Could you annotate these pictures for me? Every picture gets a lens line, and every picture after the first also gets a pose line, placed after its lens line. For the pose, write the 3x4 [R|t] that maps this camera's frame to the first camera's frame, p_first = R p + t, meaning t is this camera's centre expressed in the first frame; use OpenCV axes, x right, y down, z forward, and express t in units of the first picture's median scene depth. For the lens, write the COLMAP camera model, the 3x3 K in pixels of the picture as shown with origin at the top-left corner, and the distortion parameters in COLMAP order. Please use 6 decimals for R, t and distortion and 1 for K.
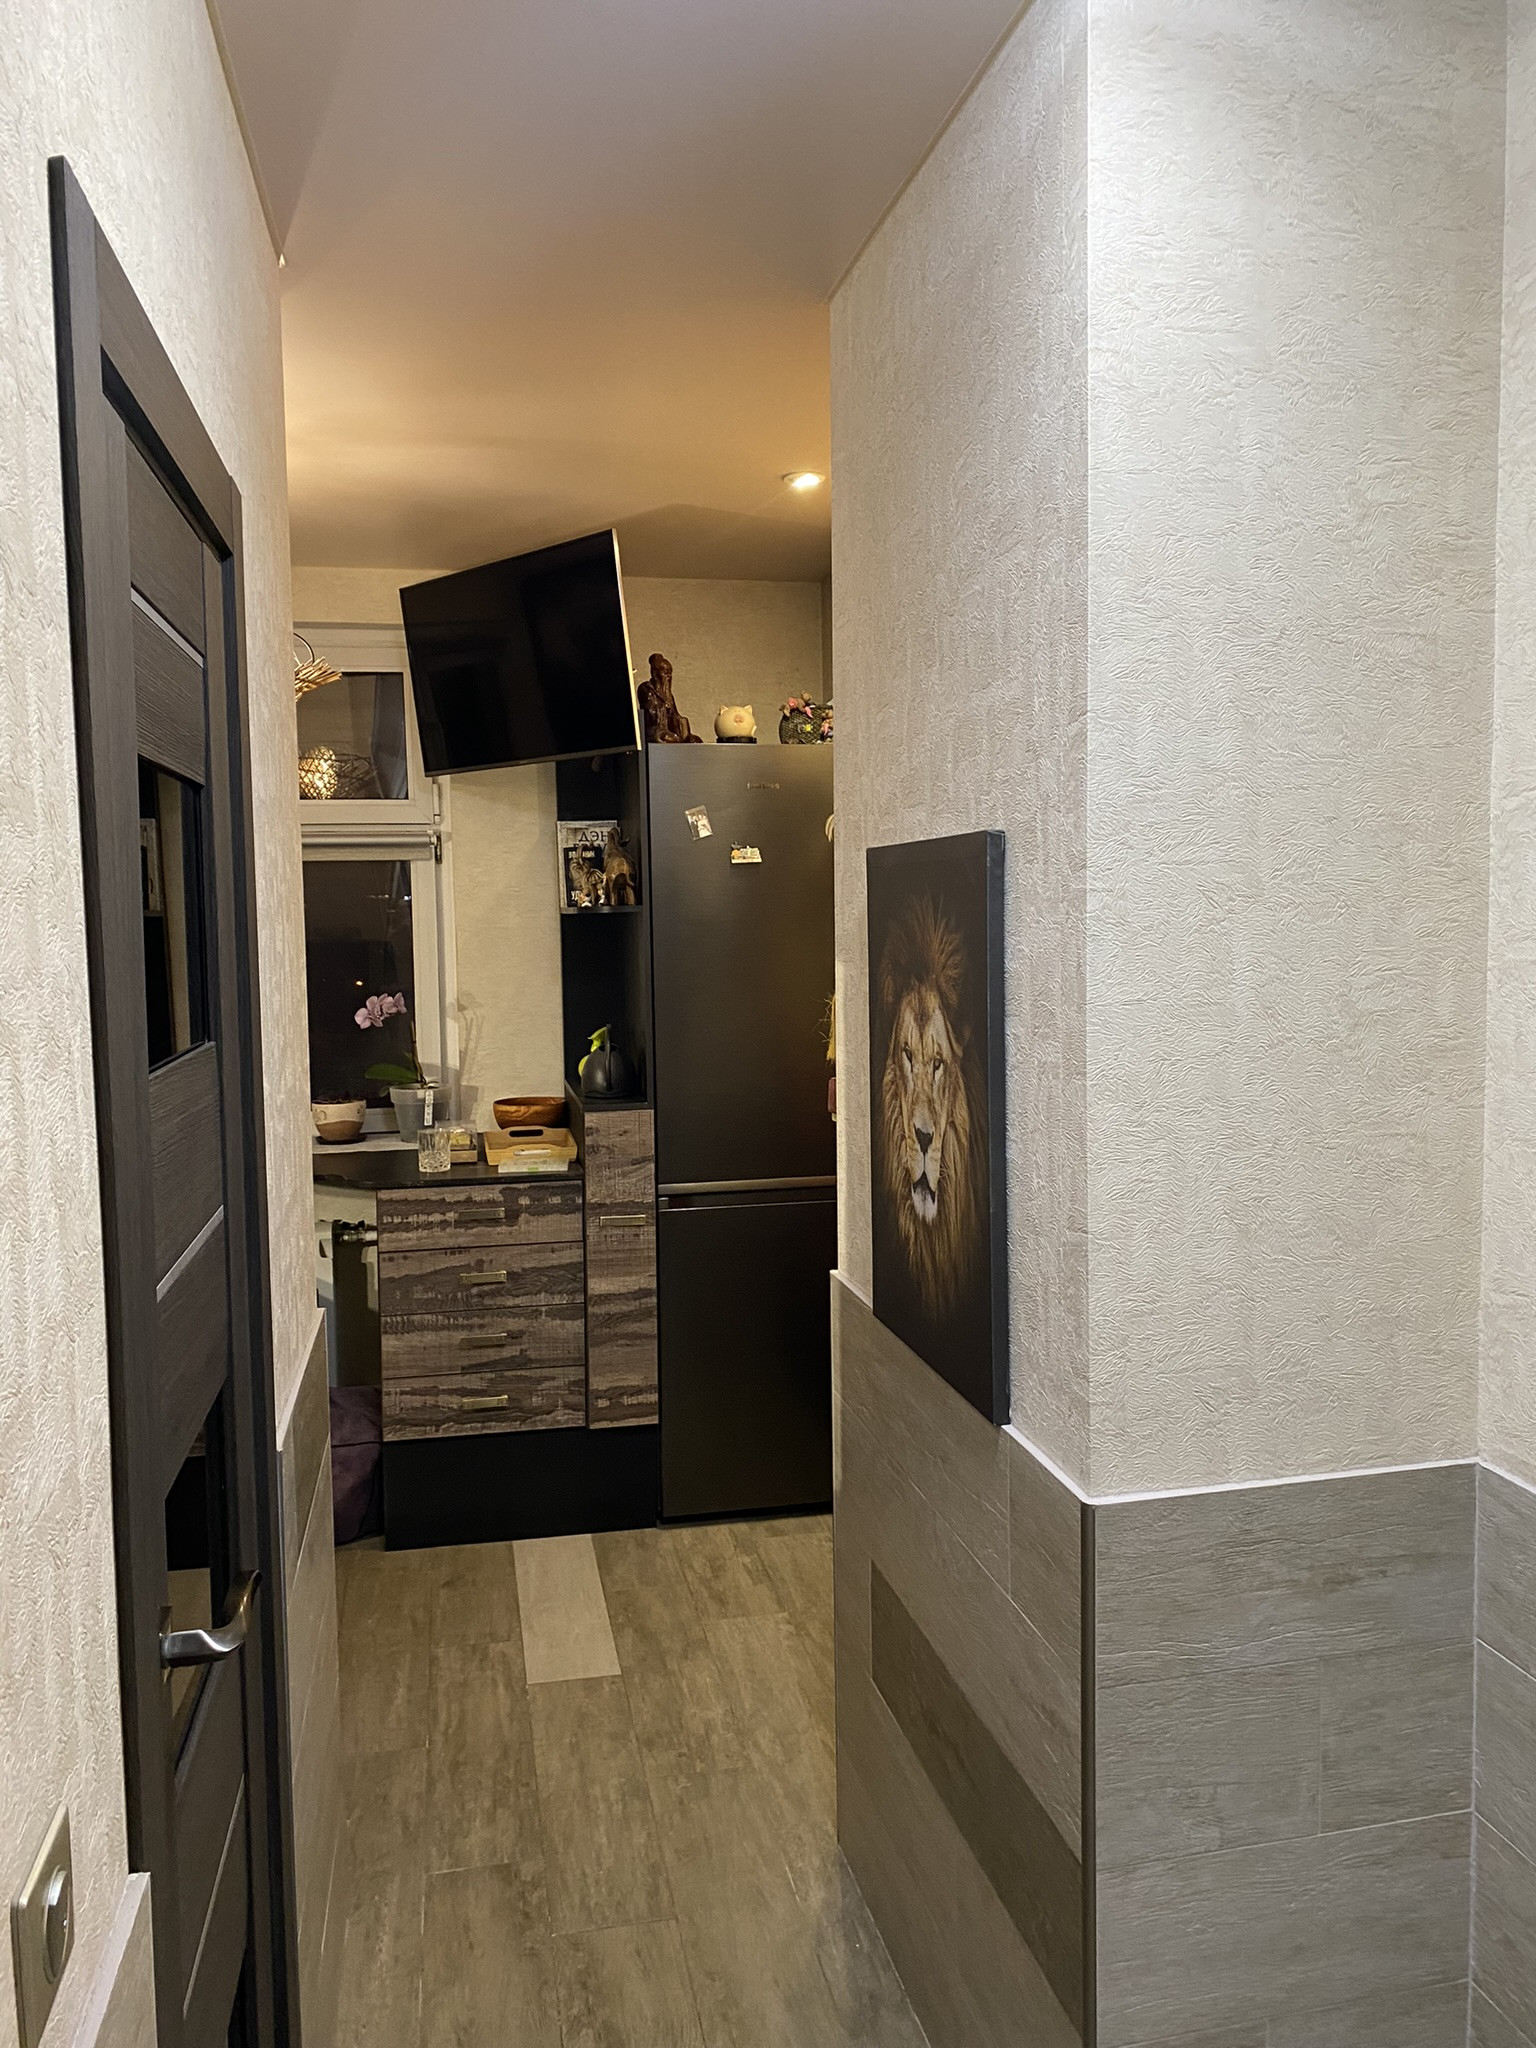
lens RADIAL K [[1548.0, 0, 766.9], [0, 1548.0, 1012.0], [0, 0, 1]] dist [0.035939, -0.058302]
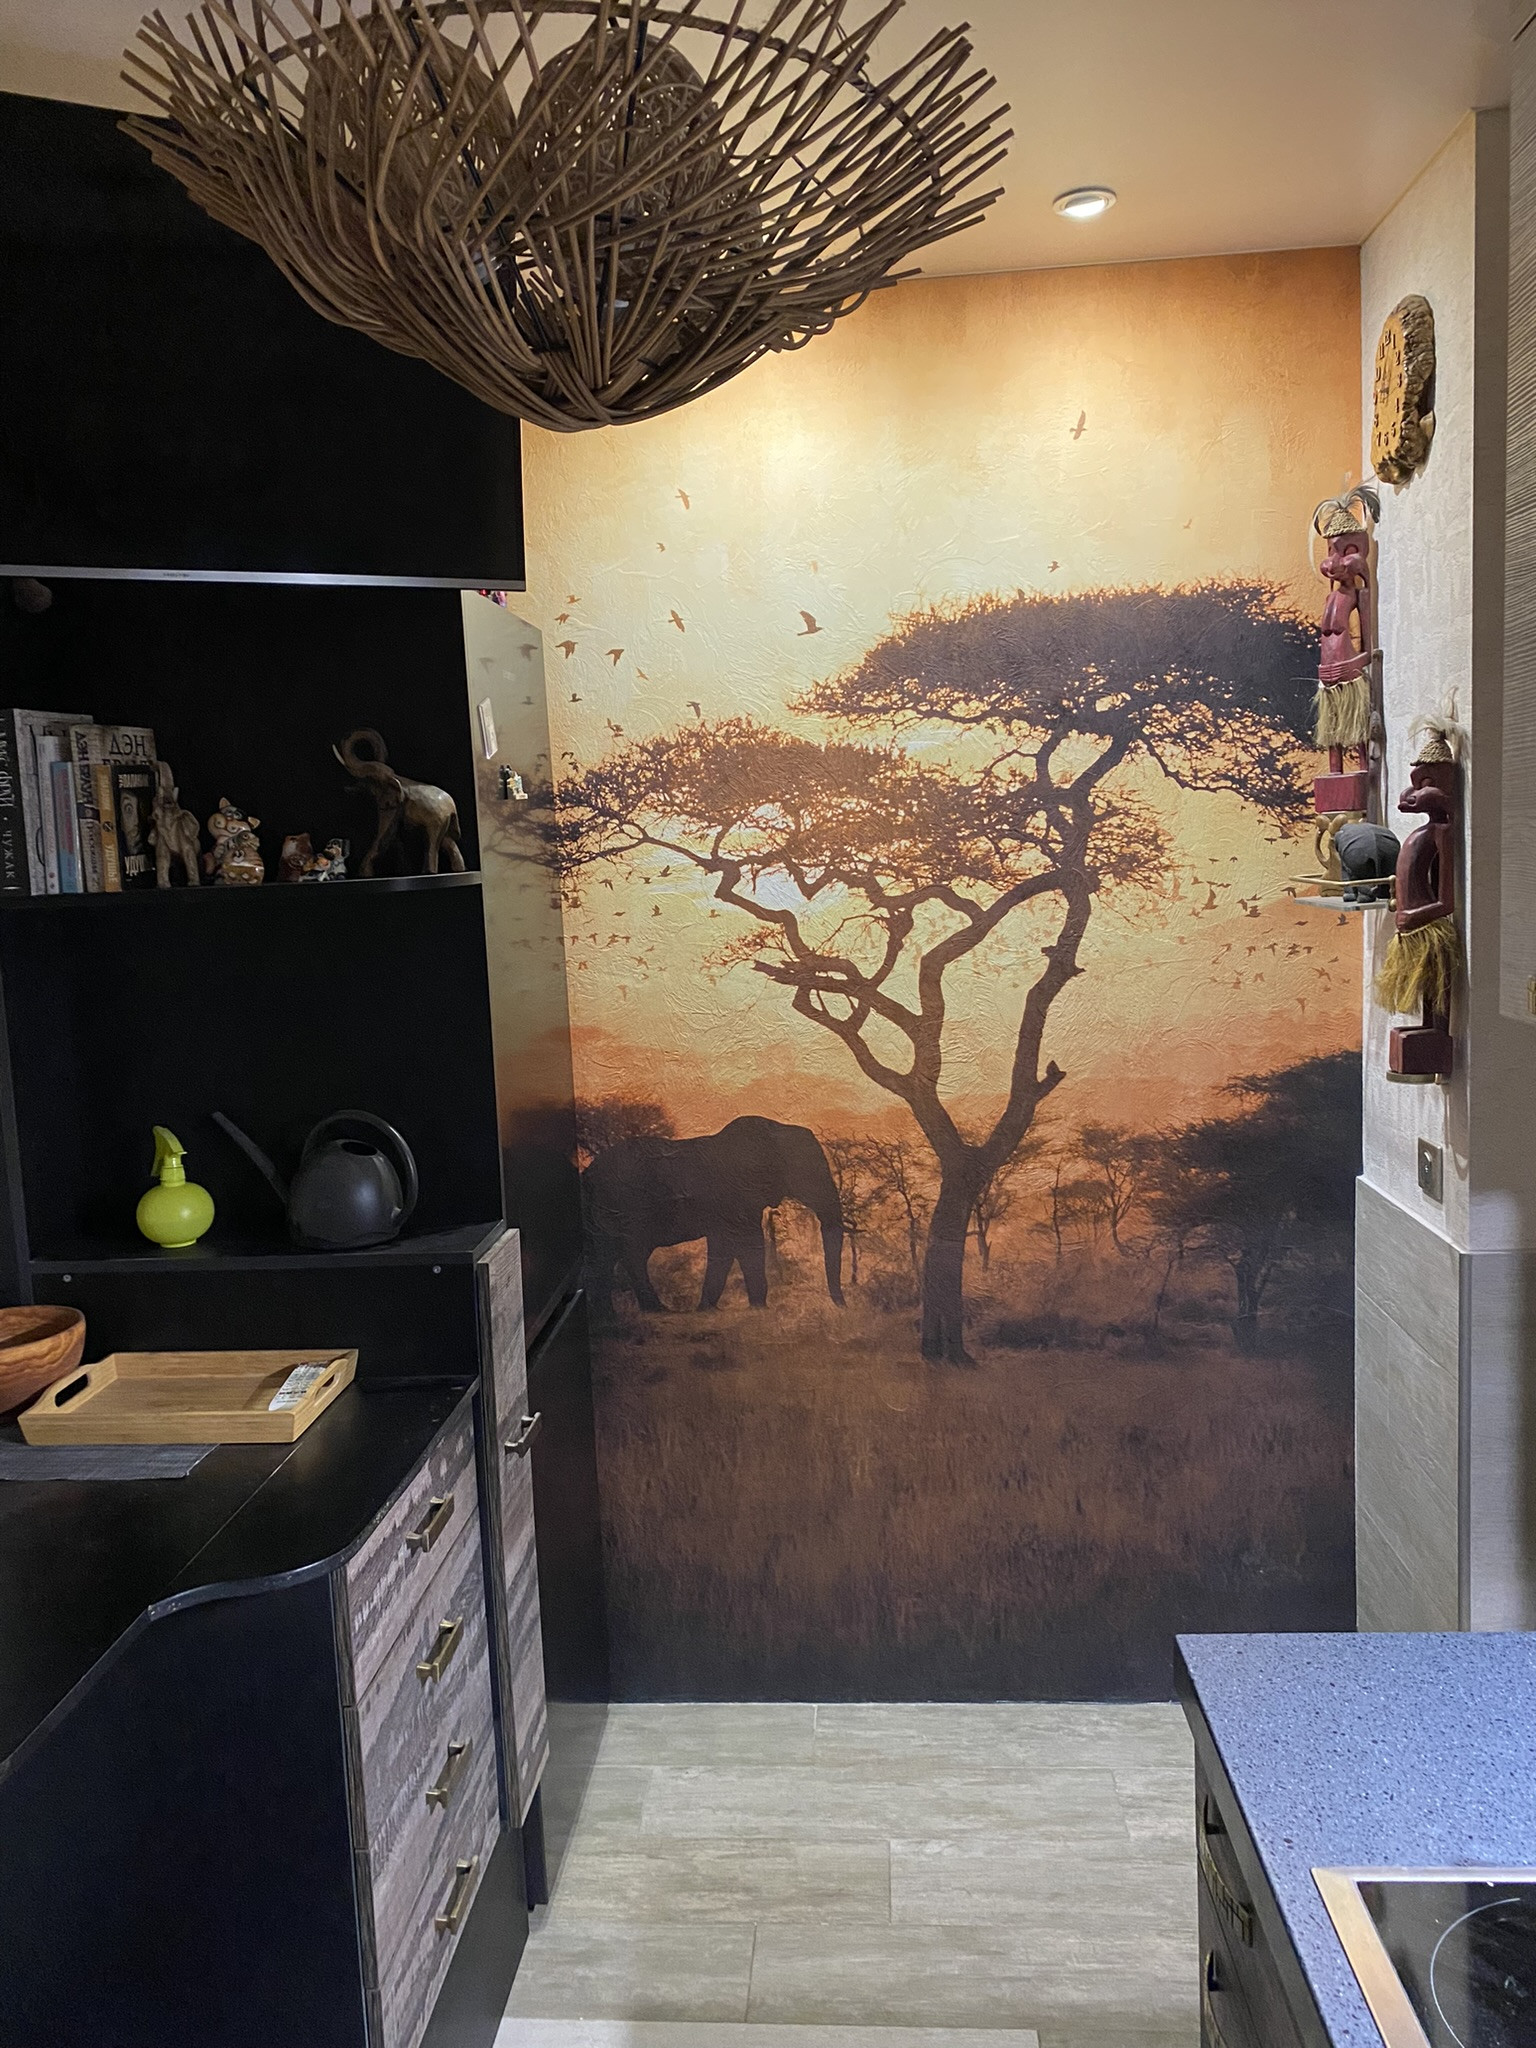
lens RADIAL K [[1548.0, 0, 771.5], [0, 1548.0, 1008.5], [0, 0, 1]] dist [0.035939, -0.058302]
pose [[0.270257, -0.114067, 0.956007, -0.583329], [0.103541, 0.990642, 0.088929, -0.058630], [-0.957204, 0.074953, 0.279539, 0.740637]]
